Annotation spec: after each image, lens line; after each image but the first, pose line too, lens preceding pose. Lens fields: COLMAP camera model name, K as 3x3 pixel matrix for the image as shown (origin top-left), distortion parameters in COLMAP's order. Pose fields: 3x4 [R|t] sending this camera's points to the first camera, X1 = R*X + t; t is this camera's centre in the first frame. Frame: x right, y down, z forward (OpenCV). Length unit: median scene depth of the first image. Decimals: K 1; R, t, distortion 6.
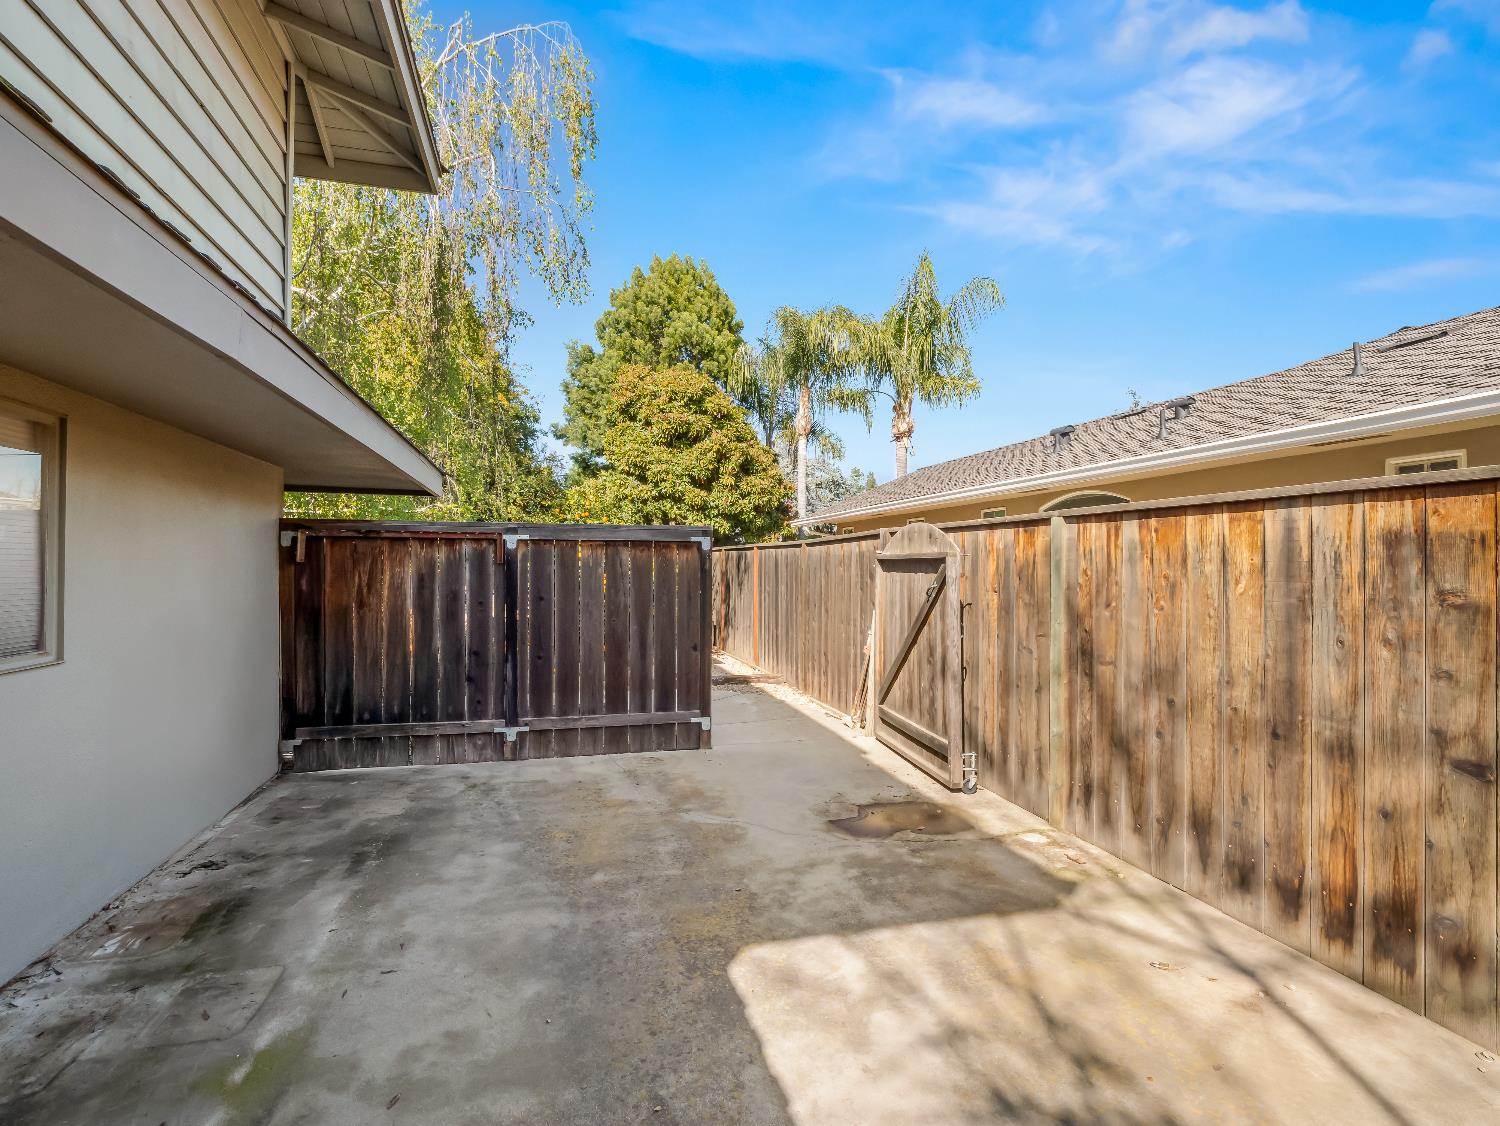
lens RADIAL K [[733.6, 0, 750.1], [0, 733.6, 562.4], [0, 0, 1]] dist [-0.010236, -0.003221]
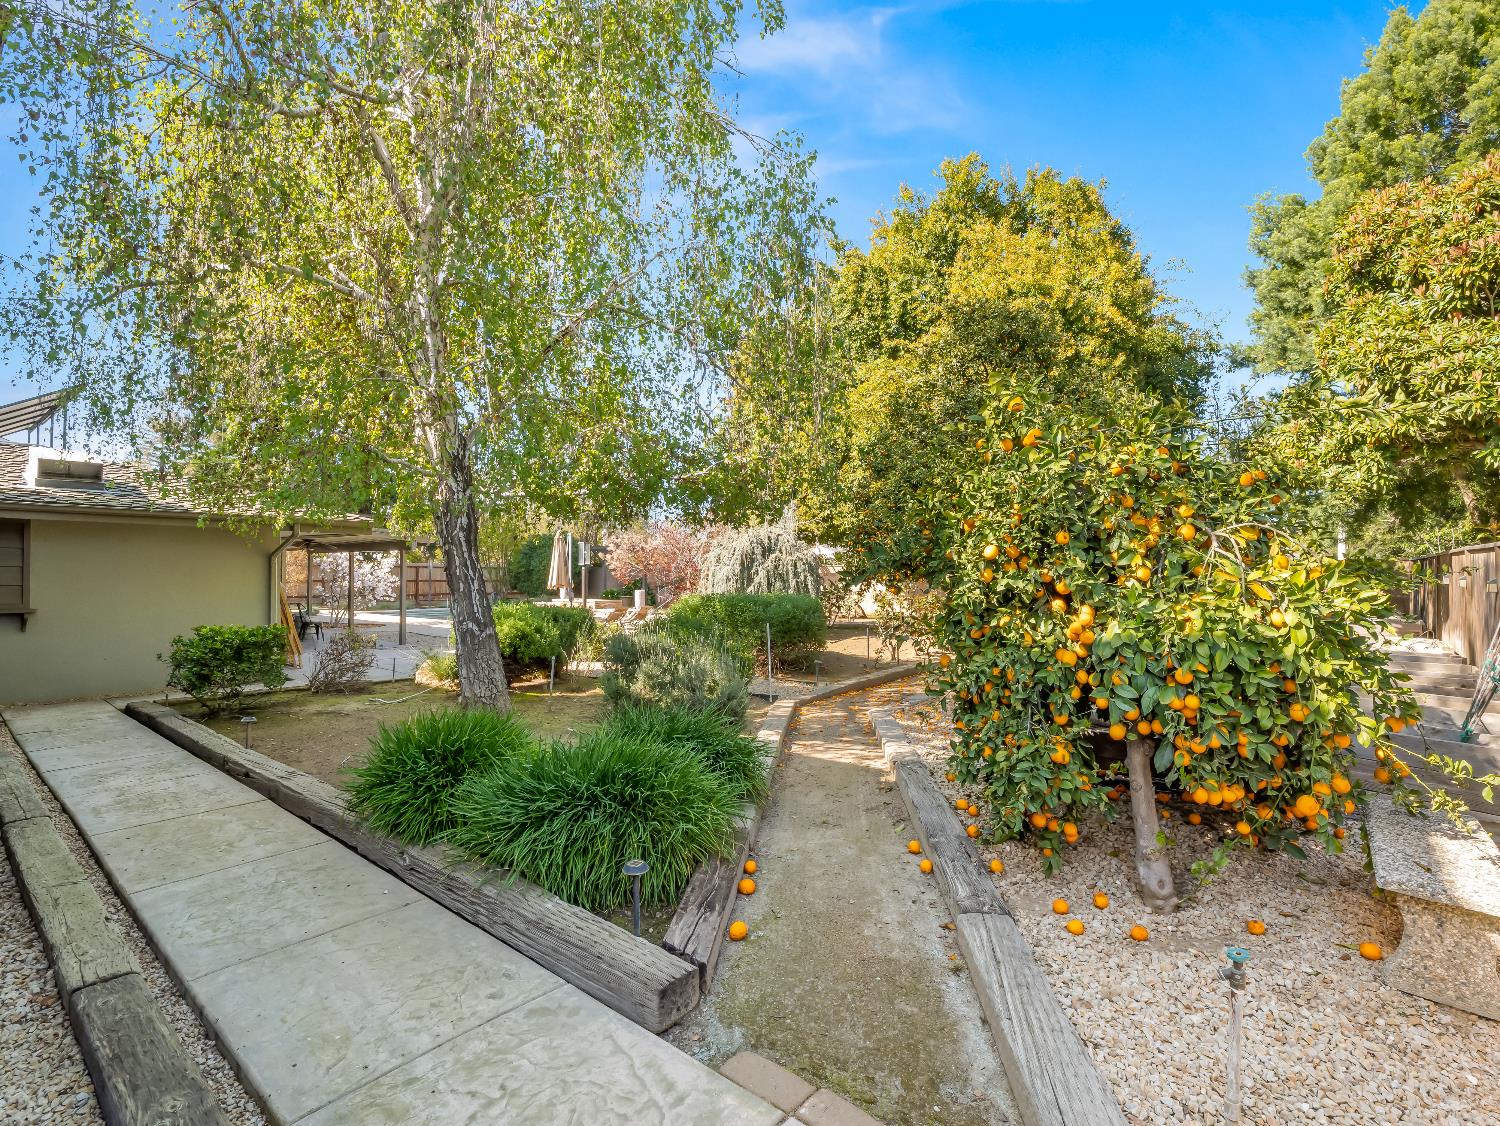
lens RADIAL K [[733.6, 0, 742.7], [0, 733.6, 562.6], [0, 0, 1]] dist [-0.010236, -0.003221]
pose [[0.574097, -0.014746, -0.818654, -0.008083], [0.008549, 0.999891, -0.012016, -0.004066], [0.818743, -0.000100, 0.574161, 0.354551]]
